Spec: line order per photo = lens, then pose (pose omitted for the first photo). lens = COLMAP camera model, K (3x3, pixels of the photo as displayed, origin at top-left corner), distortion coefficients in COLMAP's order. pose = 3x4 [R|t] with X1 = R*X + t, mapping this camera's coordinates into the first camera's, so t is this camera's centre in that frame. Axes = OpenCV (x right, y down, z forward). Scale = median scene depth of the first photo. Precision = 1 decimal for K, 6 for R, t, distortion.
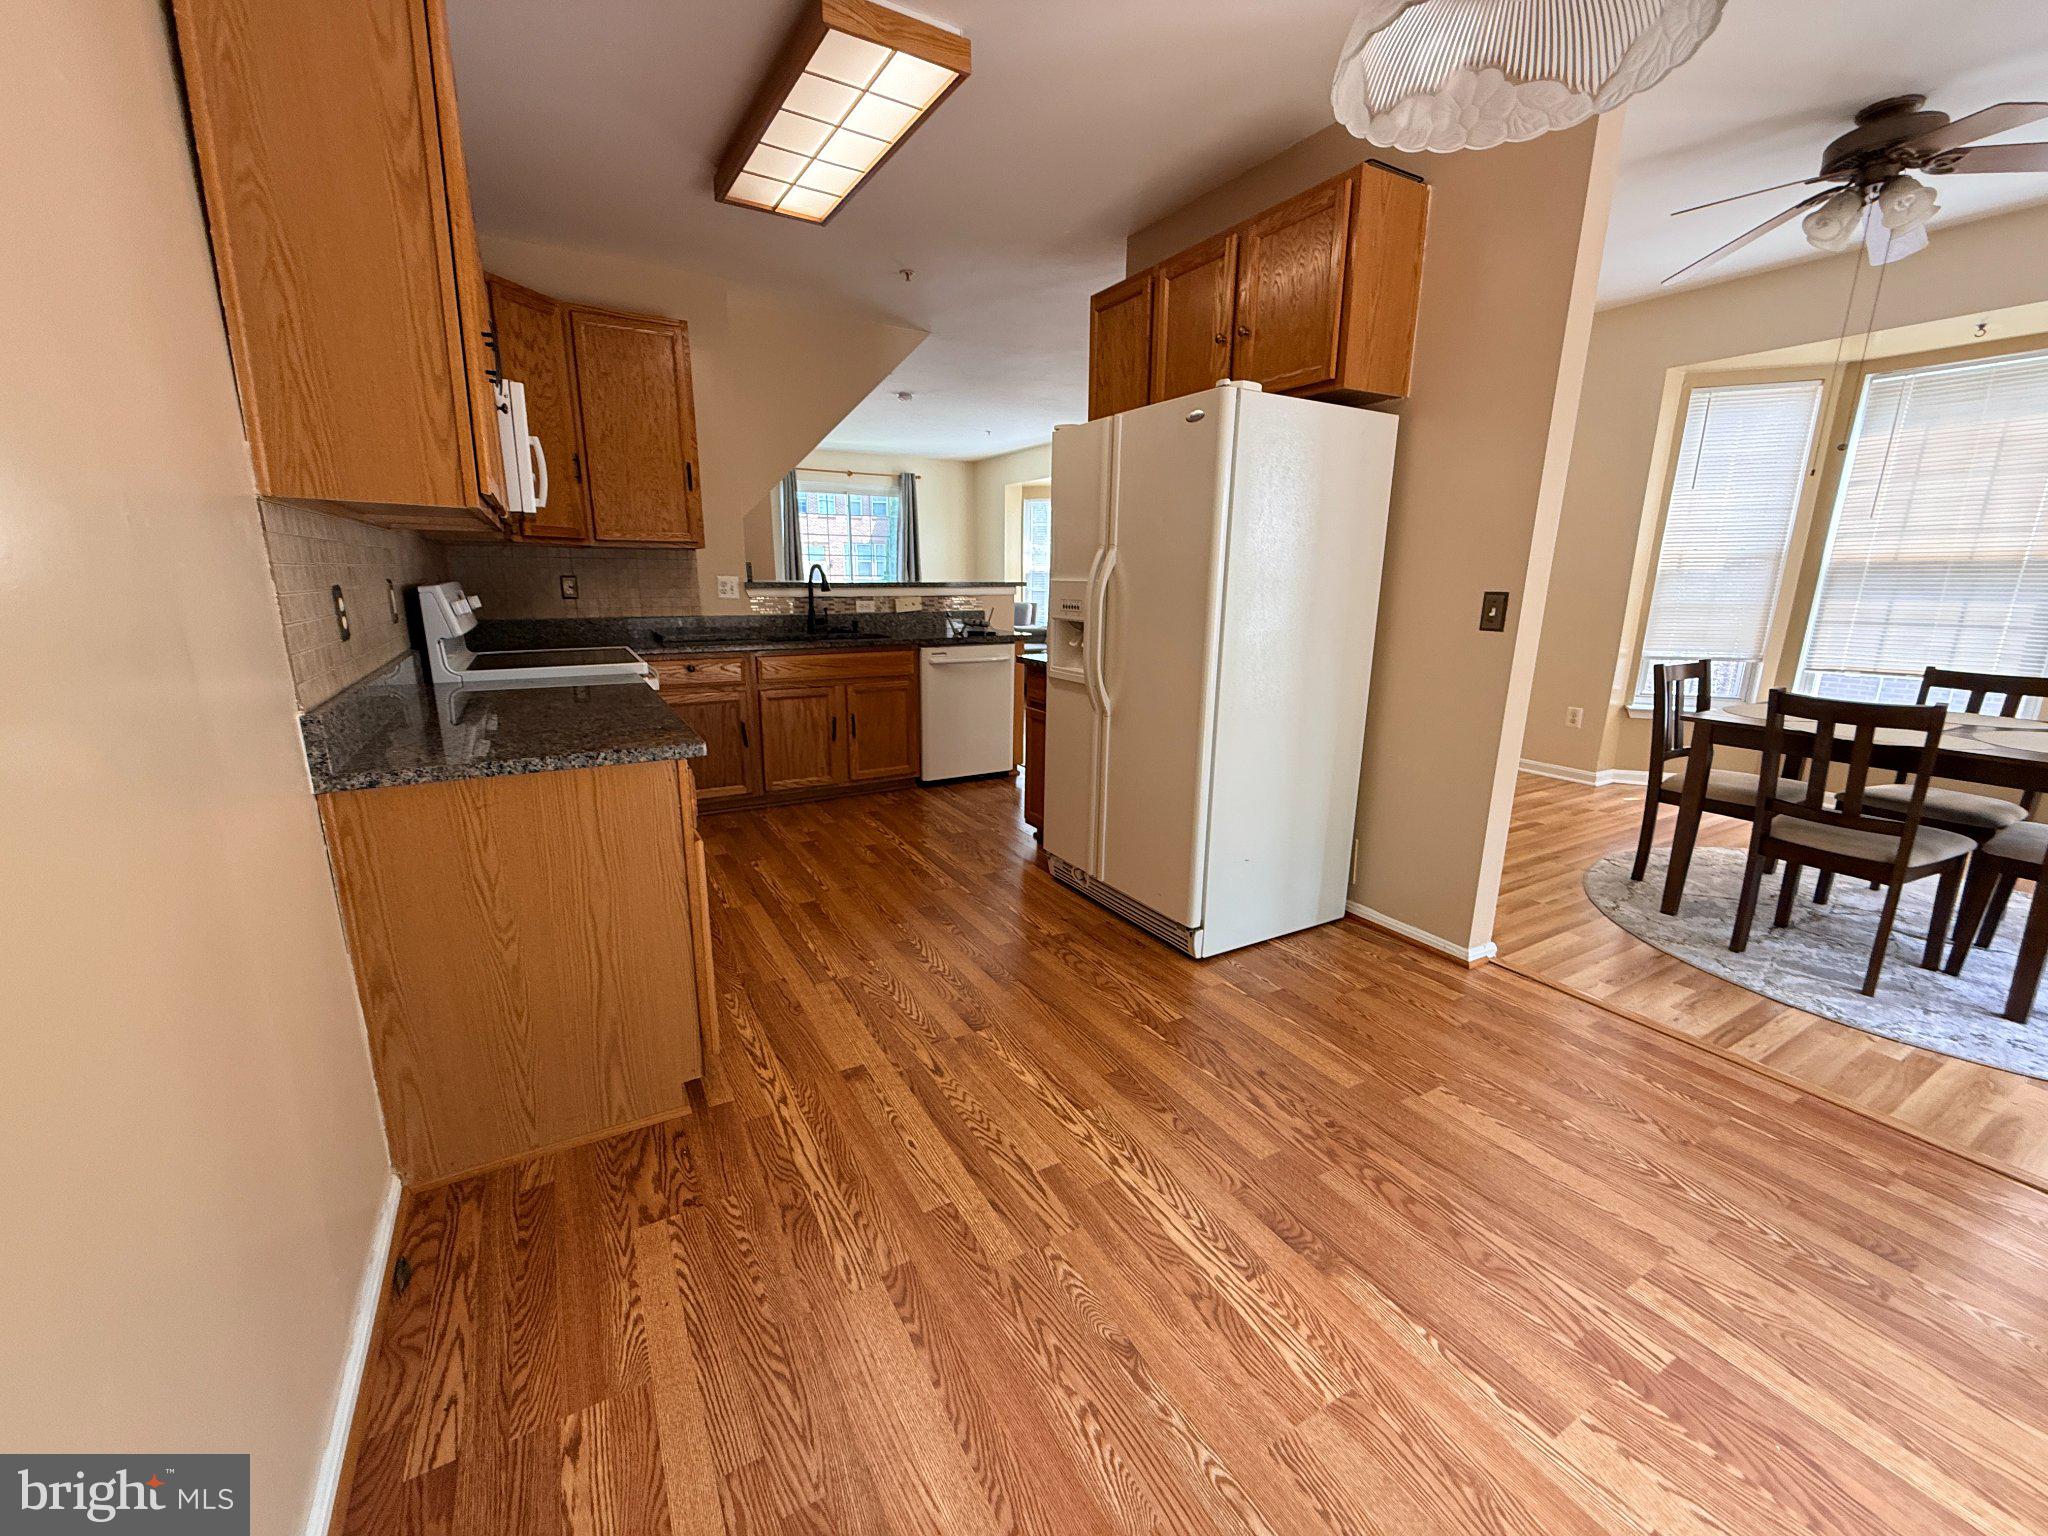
lens RADIAL K [[817.3, 0, 1024.4], [0, 817.3, 762.6], [0, 0, 1]] dist [0.000486, 0.000129]
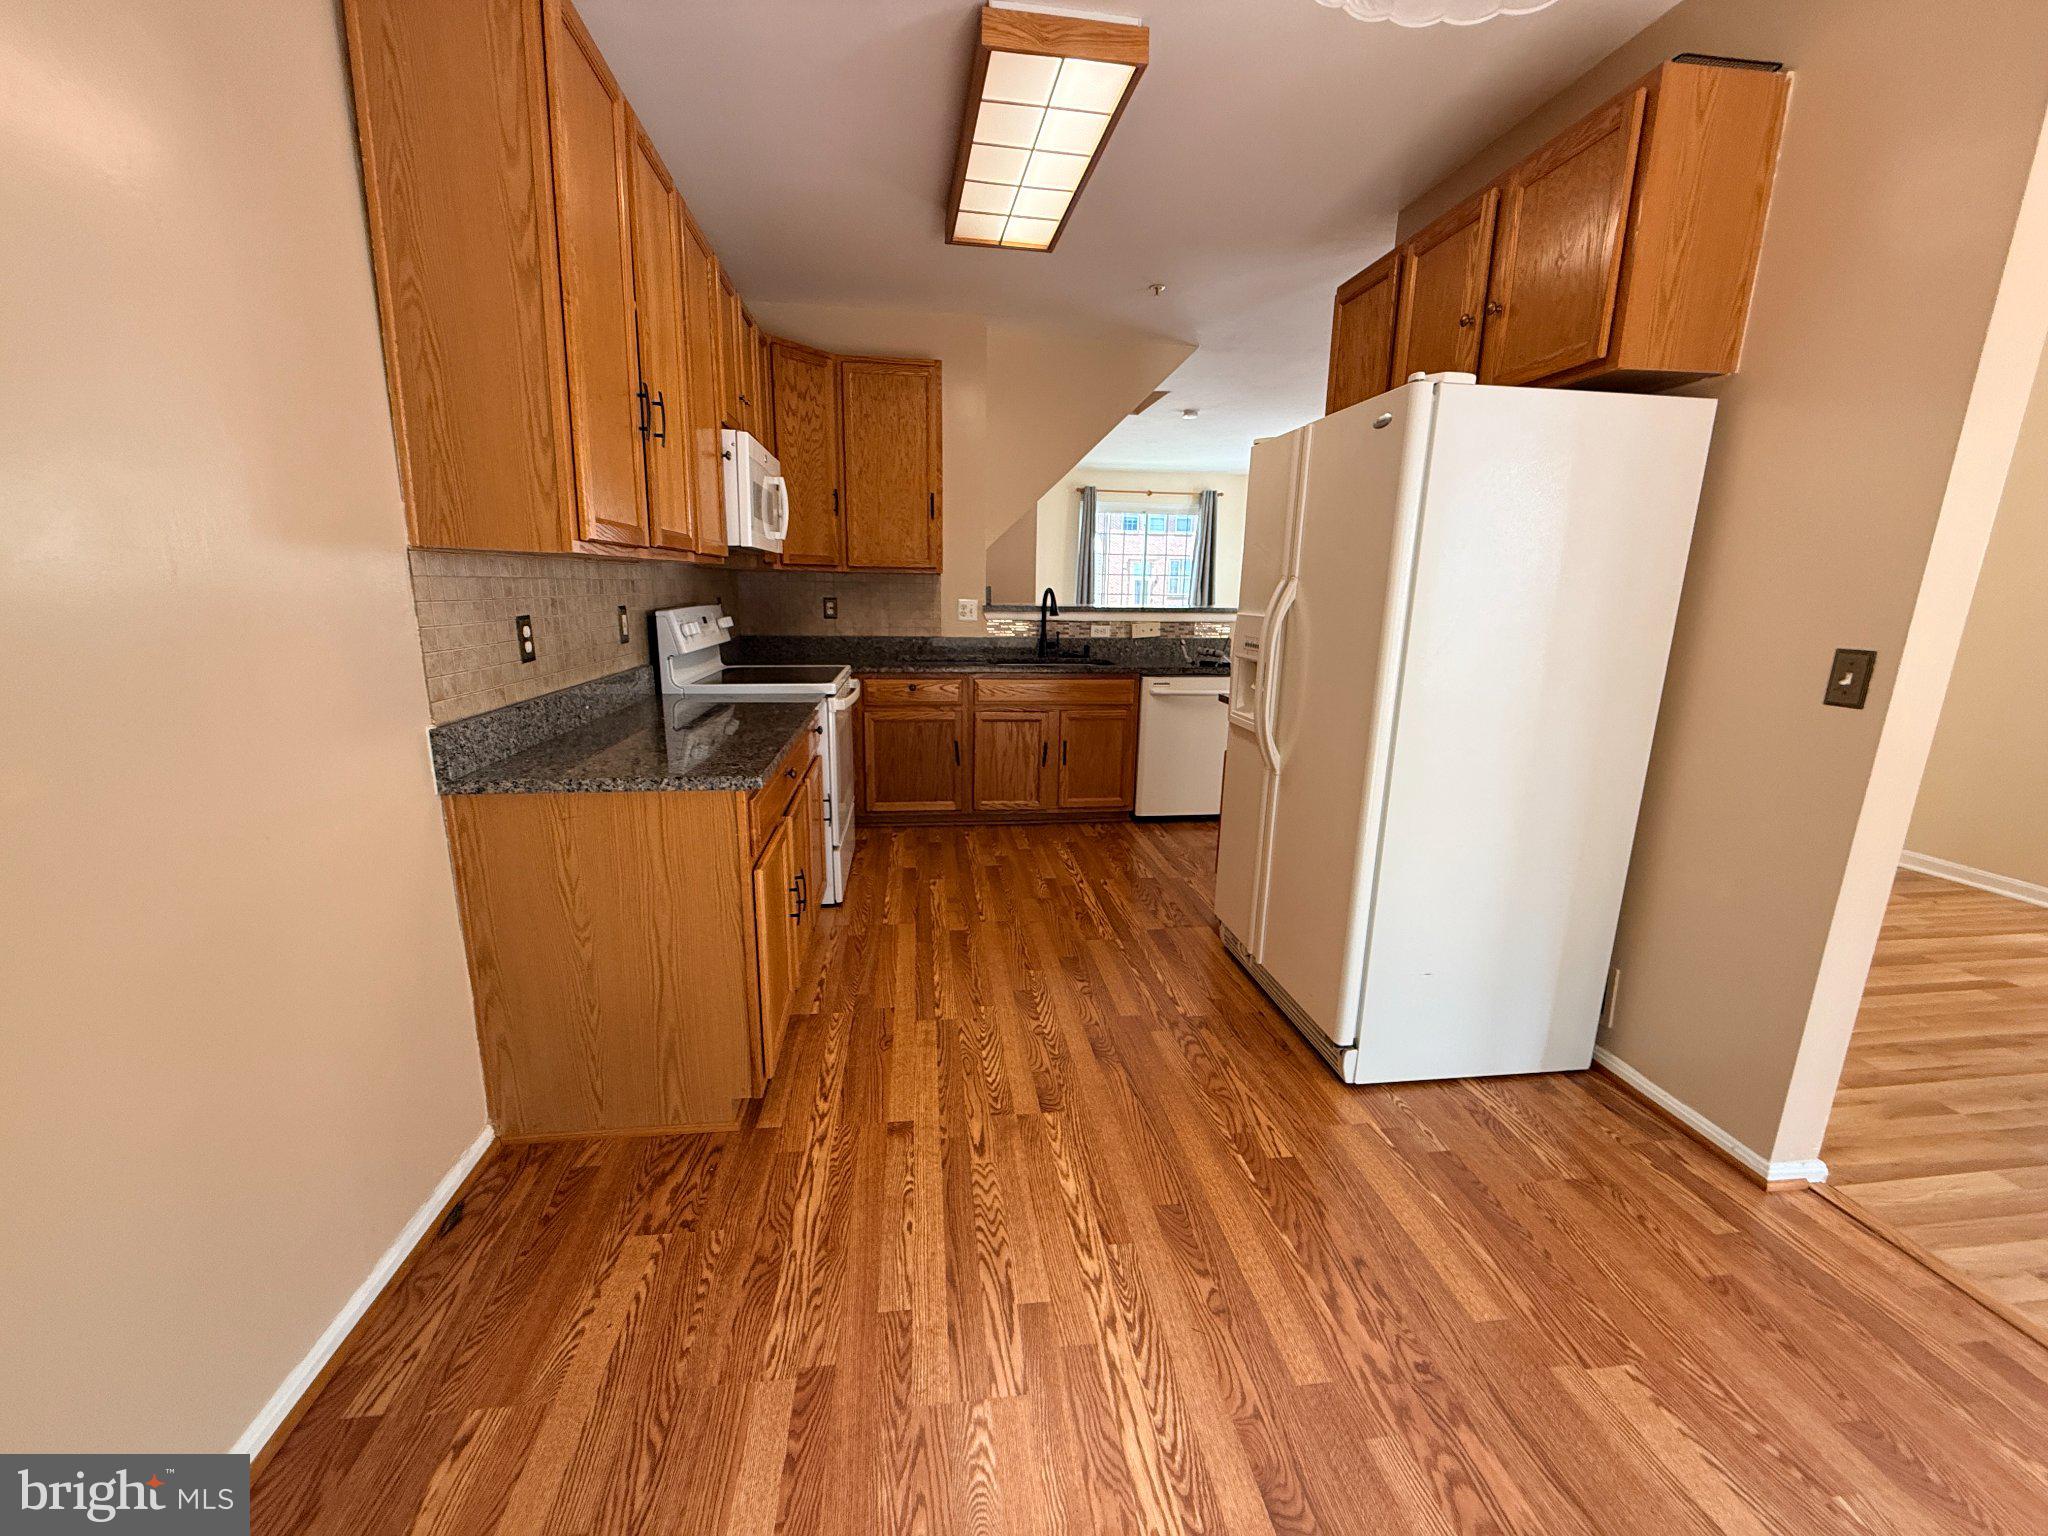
lens RADIAL K [[817.3, 0, 1024.3], [0, 817.3, 763.4], [0, 0, 1]] dist [0.000486, 0.000129]
pose [[0.923156, 0.088943, -0.373996, 0.215346], [-0.095393, 0.995439, 0.001270, -0.053713], [0.372403, 0.034504, 0.927430, 0.129055]]
